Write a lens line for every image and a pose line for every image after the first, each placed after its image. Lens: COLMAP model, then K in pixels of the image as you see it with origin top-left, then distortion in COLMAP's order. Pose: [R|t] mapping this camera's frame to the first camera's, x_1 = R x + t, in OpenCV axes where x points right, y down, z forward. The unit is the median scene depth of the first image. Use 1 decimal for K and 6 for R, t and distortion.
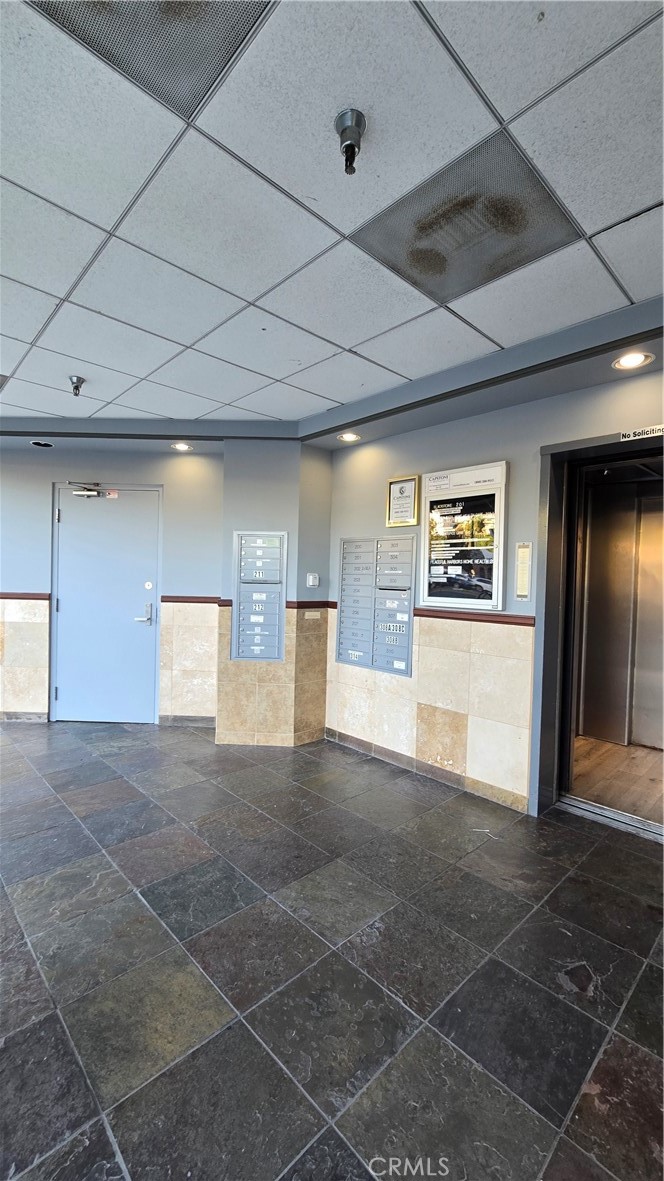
lens RADIAL K [[481.1, 0, 335.4], [0, 481.1, 587.5], [0, 0, 1]] dist [-0.010279, 0.002712]
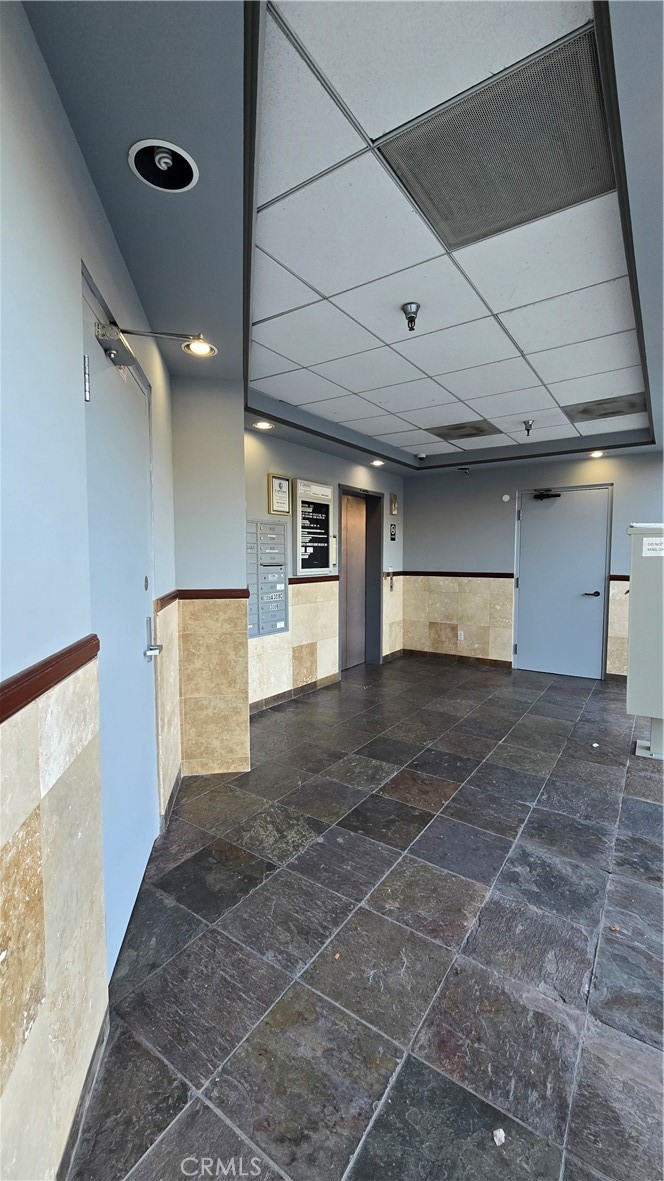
lens RADIAL K [[481.1, 0, 335.4], [0, 481.1, 587.5], [0, 0, 1]] dist [-0.010279, 0.002712]
pose [[-0.200805, -0.091655, 0.975334, -1.156258], [0.008472, 0.995414, 0.095286, -0.057742], [-0.979595, 0.027397, -0.199108, 1.140902]]
